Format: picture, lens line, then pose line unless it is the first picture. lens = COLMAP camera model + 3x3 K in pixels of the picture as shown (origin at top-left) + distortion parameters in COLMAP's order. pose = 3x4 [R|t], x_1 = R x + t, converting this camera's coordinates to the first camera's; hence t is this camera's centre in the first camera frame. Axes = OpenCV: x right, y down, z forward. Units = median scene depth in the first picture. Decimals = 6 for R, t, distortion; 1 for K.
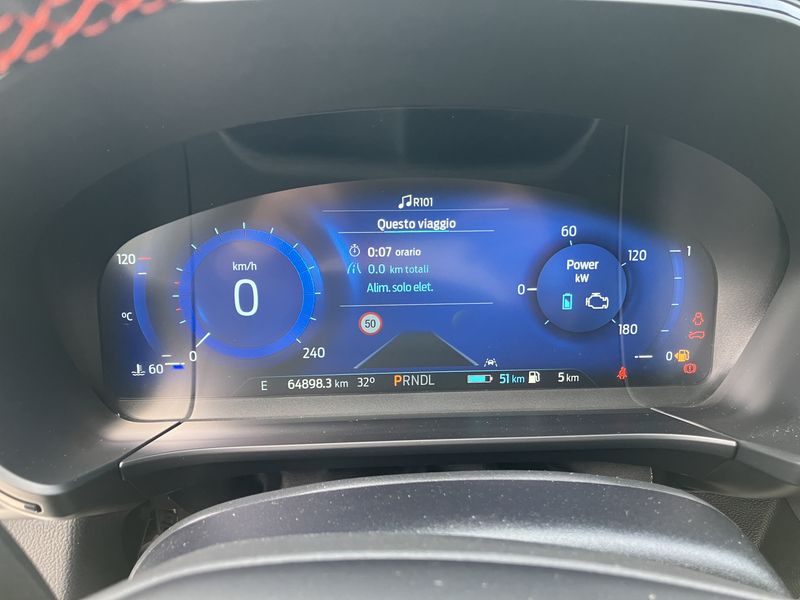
lens RADIAL K [[672.1, 0, 399.3], [0, 672.1, 298.9], [0, 0, 1]] dist [0.057500, -0.089909]
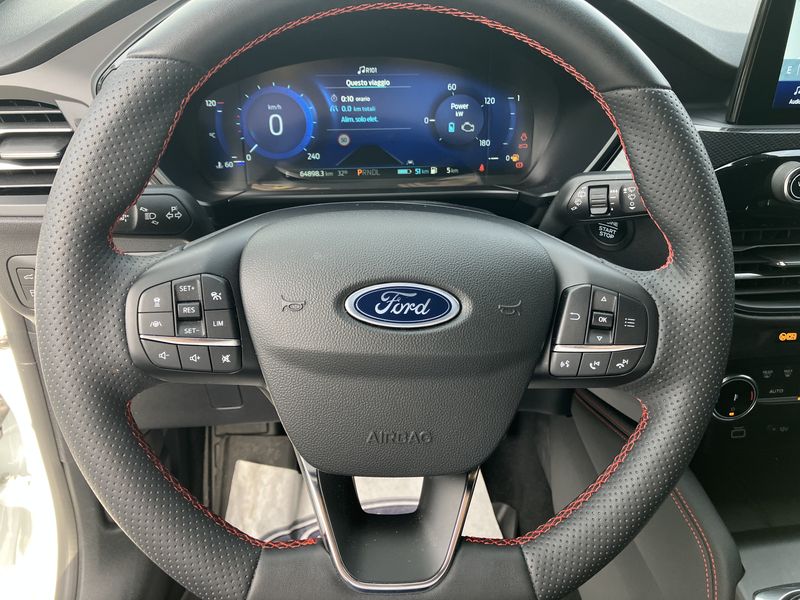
lens RADIAL K [[672.1, 0, 401.1], [0, 672.1, 299.4], [0, 0, 1]] dist [0.057500, -0.089909]
pose [[0.999621, -0.009997, 0.025658, 0.061320], [0.004470, 0.978328, 0.207012, 0.082077], [-0.027172, -0.206819, 0.978002, -0.892301]]
